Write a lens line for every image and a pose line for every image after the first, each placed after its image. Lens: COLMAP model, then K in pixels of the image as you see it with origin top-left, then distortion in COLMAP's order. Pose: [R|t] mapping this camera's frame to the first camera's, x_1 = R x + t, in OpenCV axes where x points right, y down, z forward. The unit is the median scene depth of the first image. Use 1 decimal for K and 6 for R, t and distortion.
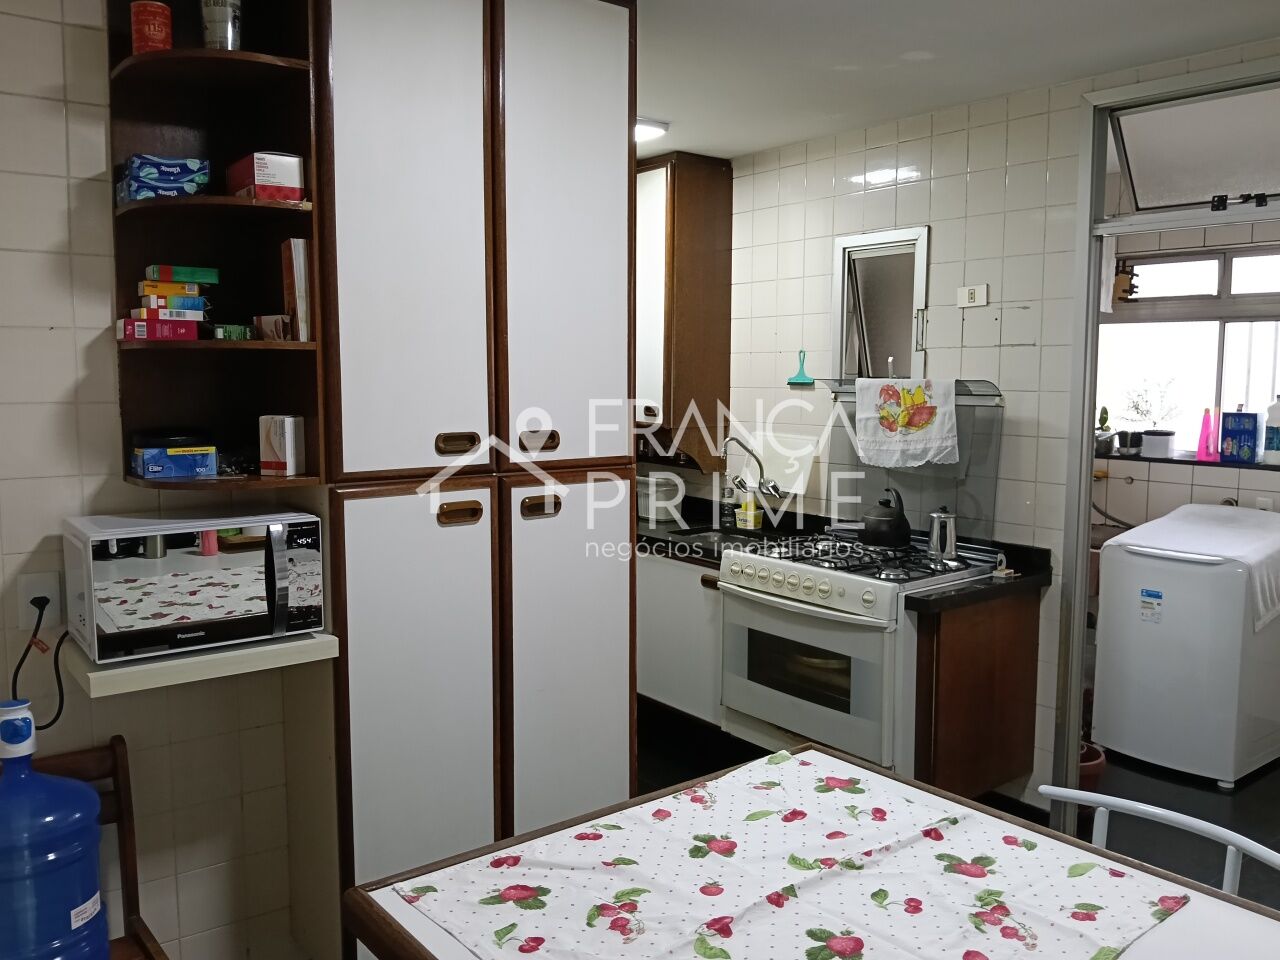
lens RADIAL K [[1060.0, 0, 630.4], [0, 1060.0, 483.9], [0, 0, 1]] dist [0.063519, -0.158498]
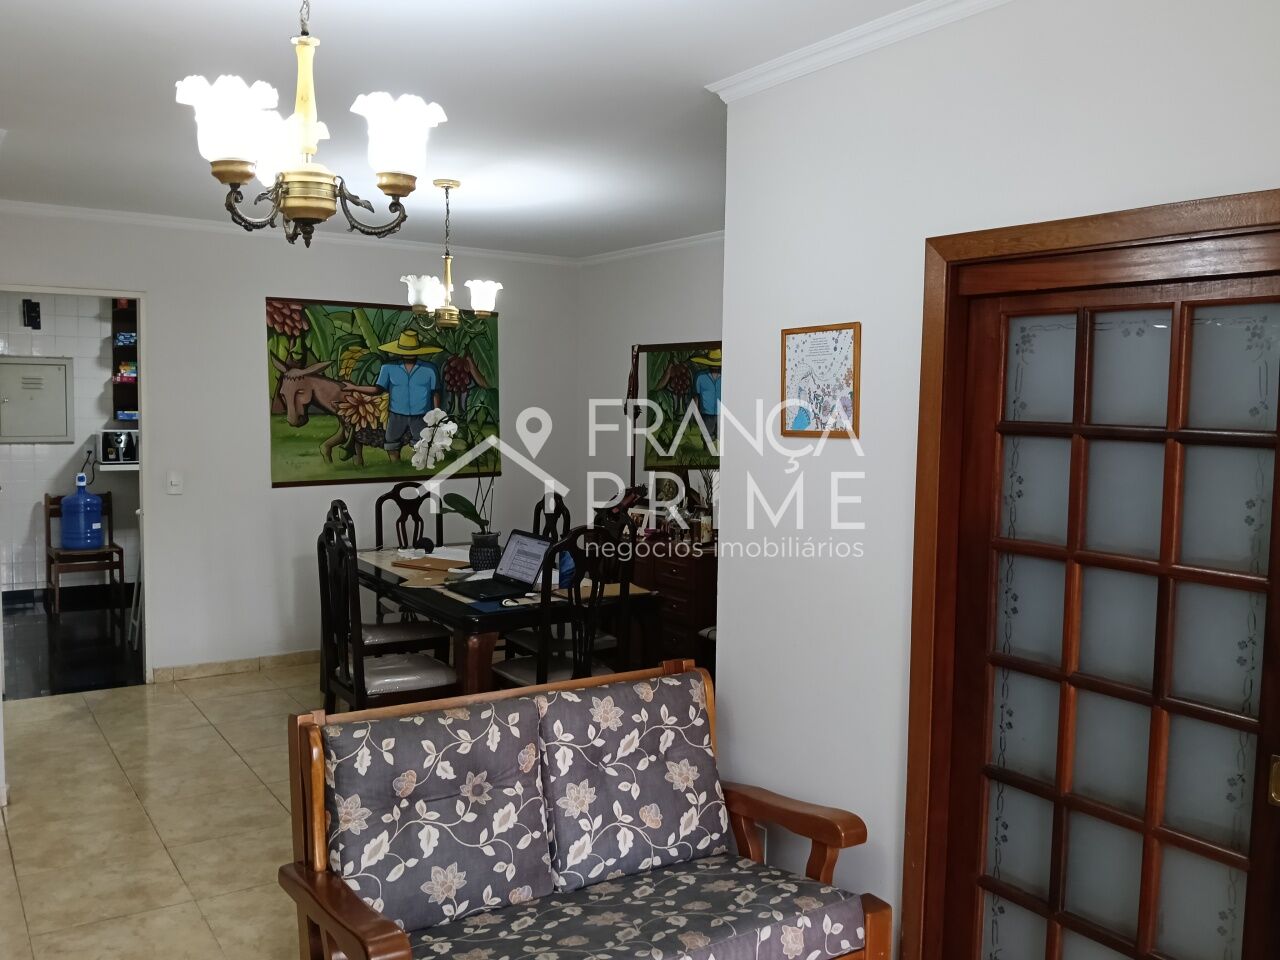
lens RADIAL K [[1060.0, 0, 641.7], [0, 1060.0, 476.8], [0, 0, 1]] dist [0.063519, -0.158498]
pose [[0.998820, 0.015536, -0.046021, 1.273680], [-0.017209, 0.999197, -0.036173, 0.247945], [0.045422, 0.036923, 0.998285, -2.165752]]
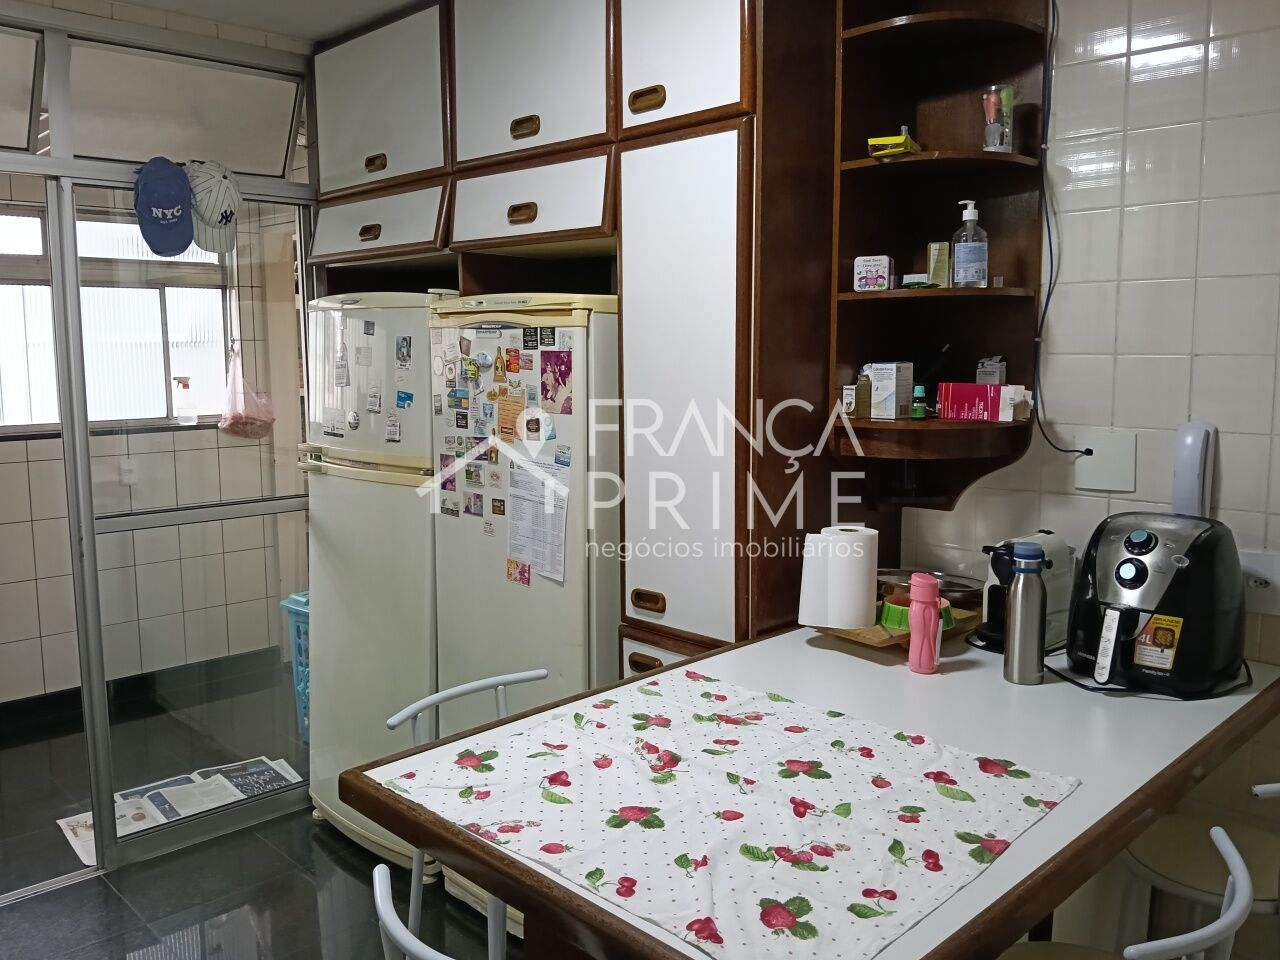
lens RADIAL K [[1060.0, 0, 634.6], [0, 1060.0, 481.3], [0, 0, 1]] dist [0.063519, -0.158498]
pose [[-0.108261, -0.132839, 0.985207, -0.923328], [0.121215, 0.981873, 0.145710, -0.102746], [-0.986705, 0.135197, -0.090196, 1.185663]]
